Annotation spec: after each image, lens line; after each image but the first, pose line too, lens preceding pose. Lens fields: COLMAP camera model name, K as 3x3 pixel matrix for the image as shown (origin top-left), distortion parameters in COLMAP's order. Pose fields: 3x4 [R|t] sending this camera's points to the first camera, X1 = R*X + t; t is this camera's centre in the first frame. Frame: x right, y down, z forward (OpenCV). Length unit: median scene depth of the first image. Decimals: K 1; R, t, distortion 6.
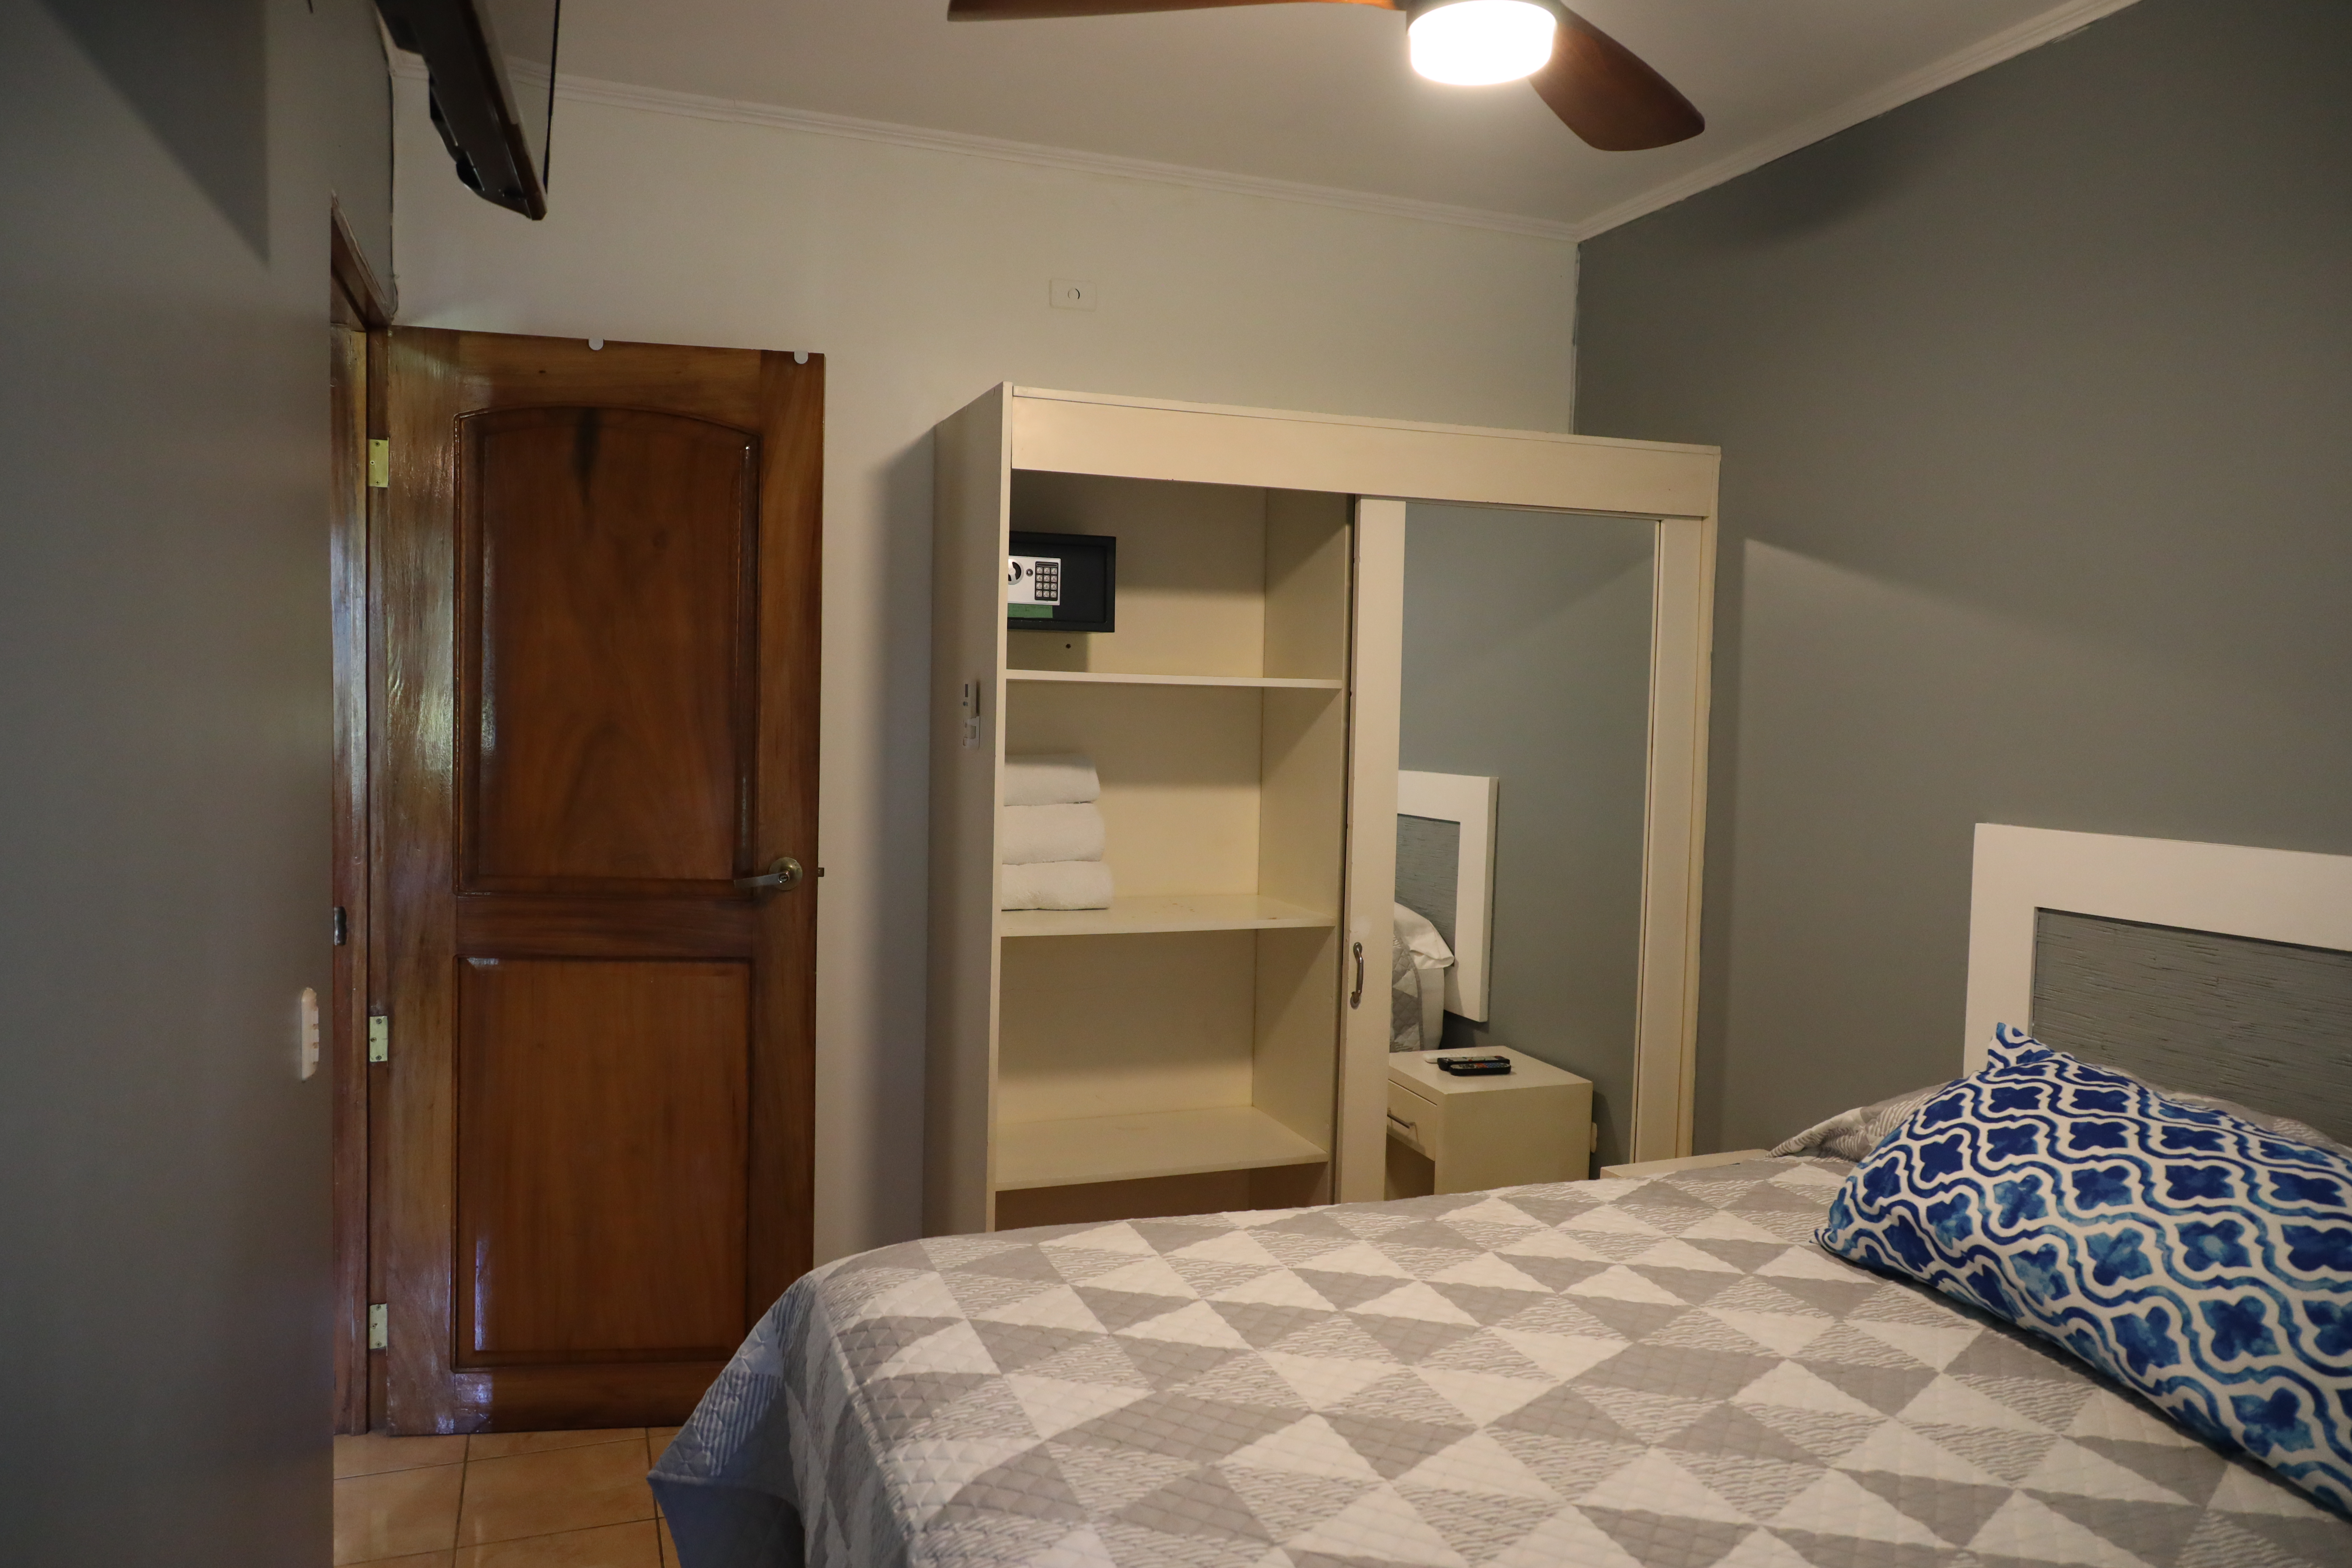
lens RADIAL K [[1607.3, 0, 1168.9], [0, 1607.3, 788.7], [0, 0, 1]] dist [-0.001864, 0.001544]
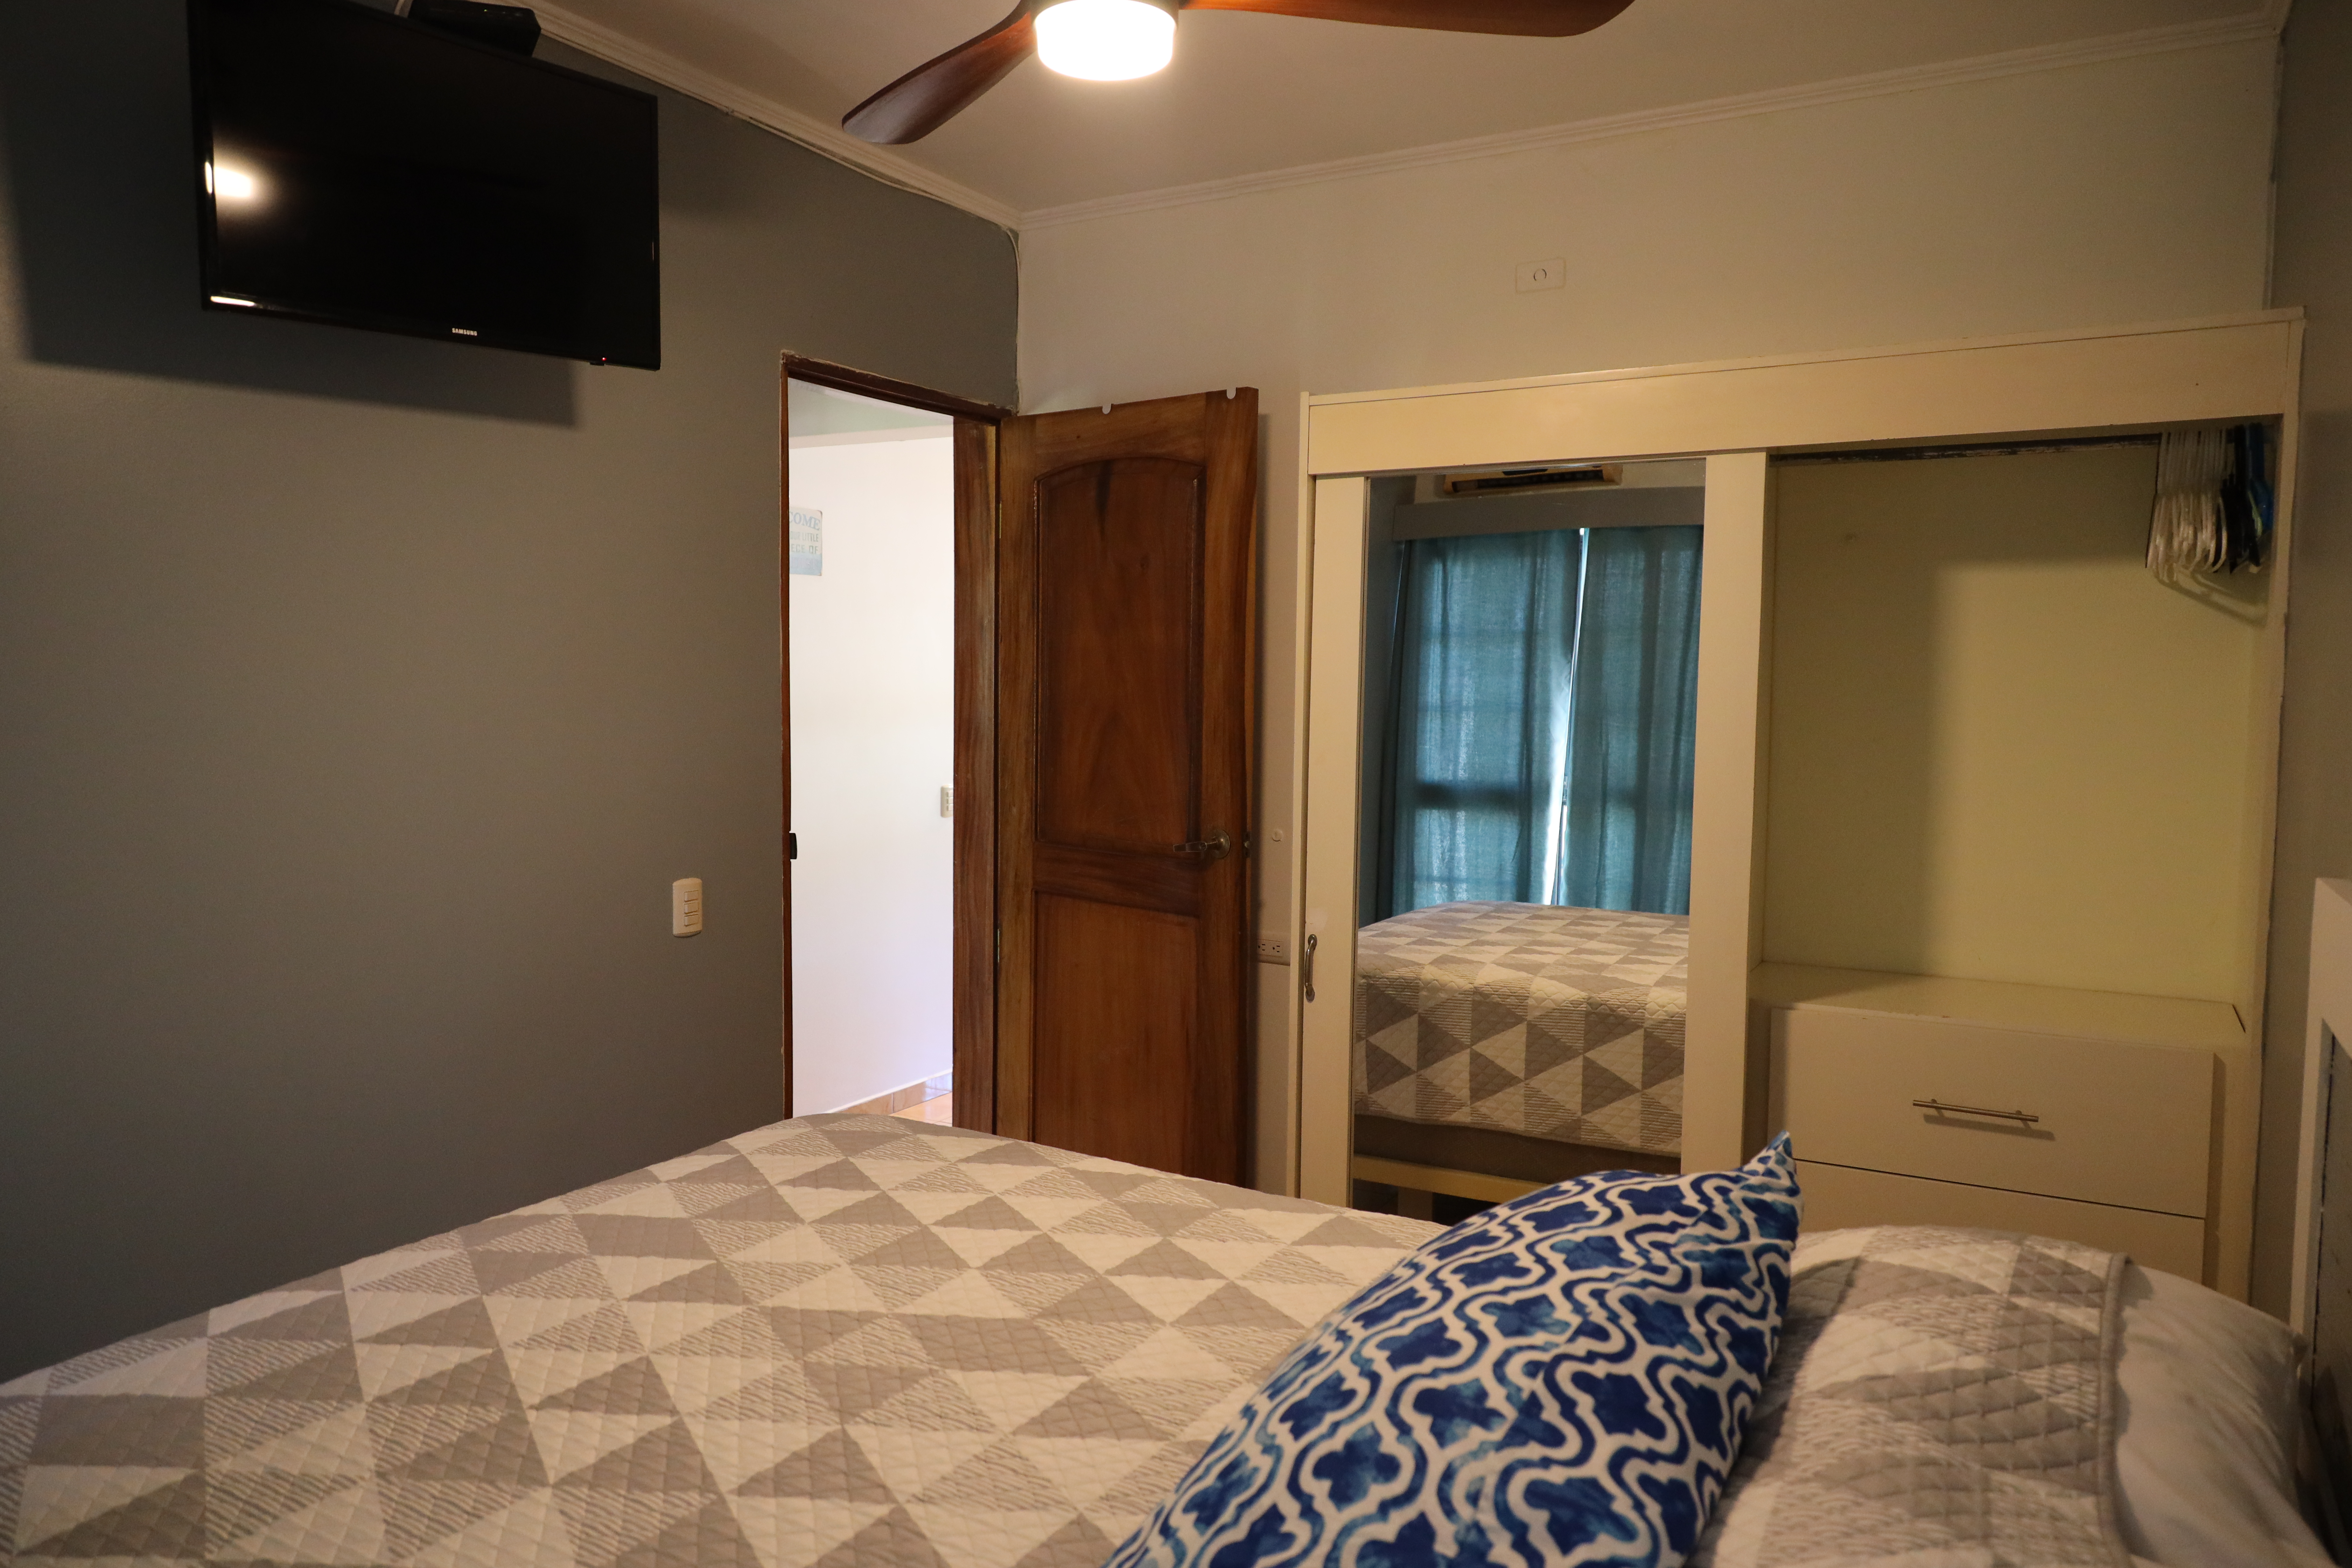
lens RADIAL K [[1607.3, 0, 1168.9], [0, 1607.3, 788.7], [0, 0, 1]] dist [-0.001864, 0.001544]
pose [[0.639787, 0.038745, -0.767575, 0.645578], [-0.041281, 0.999019, 0.016019, -0.003615], [0.767443, 0.021438, 0.640759, 0.243085]]
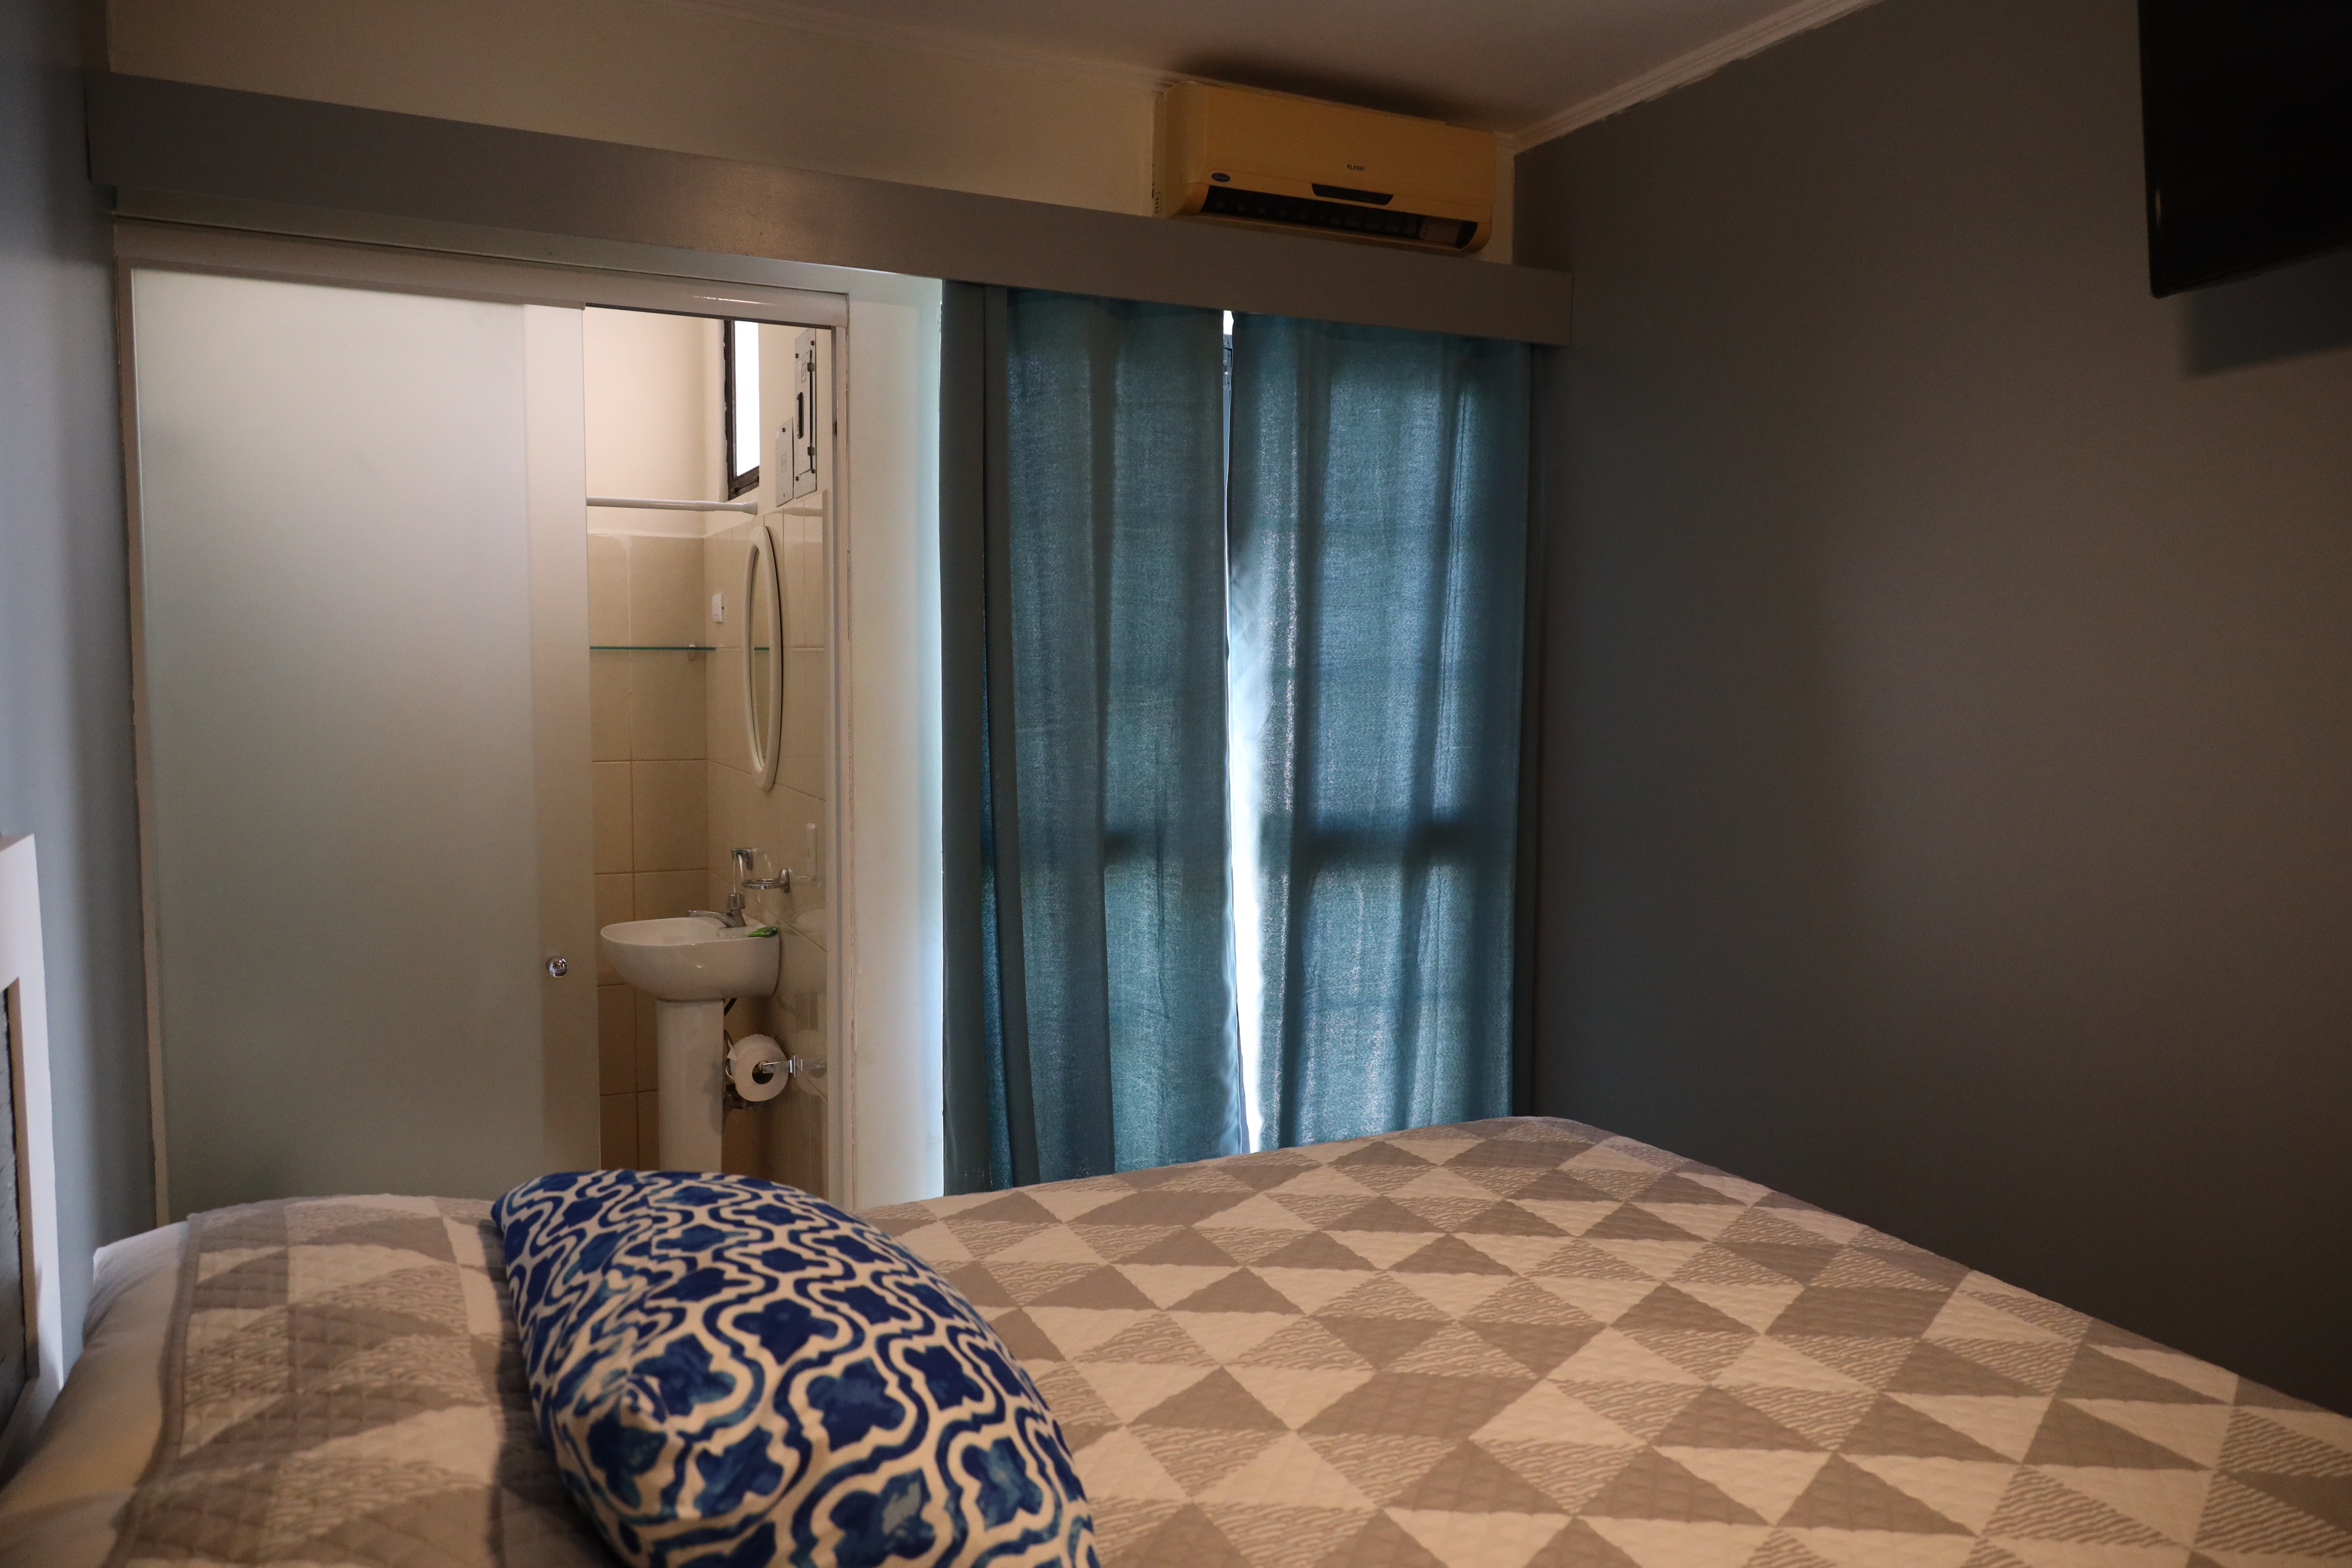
lens RADIAL K [[1607.3, 0, 1168.9], [0, 1607.3, 788.7], [0, 0, 1]] dist [-0.001864, 0.001544]
pose [[-0.996904, -0.024667, -0.074660, 0.298537], [-0.034545, 0.990371, 0.134056, -0.053064], [0.070635, 0.136220, -0.988157, 1.029227]]
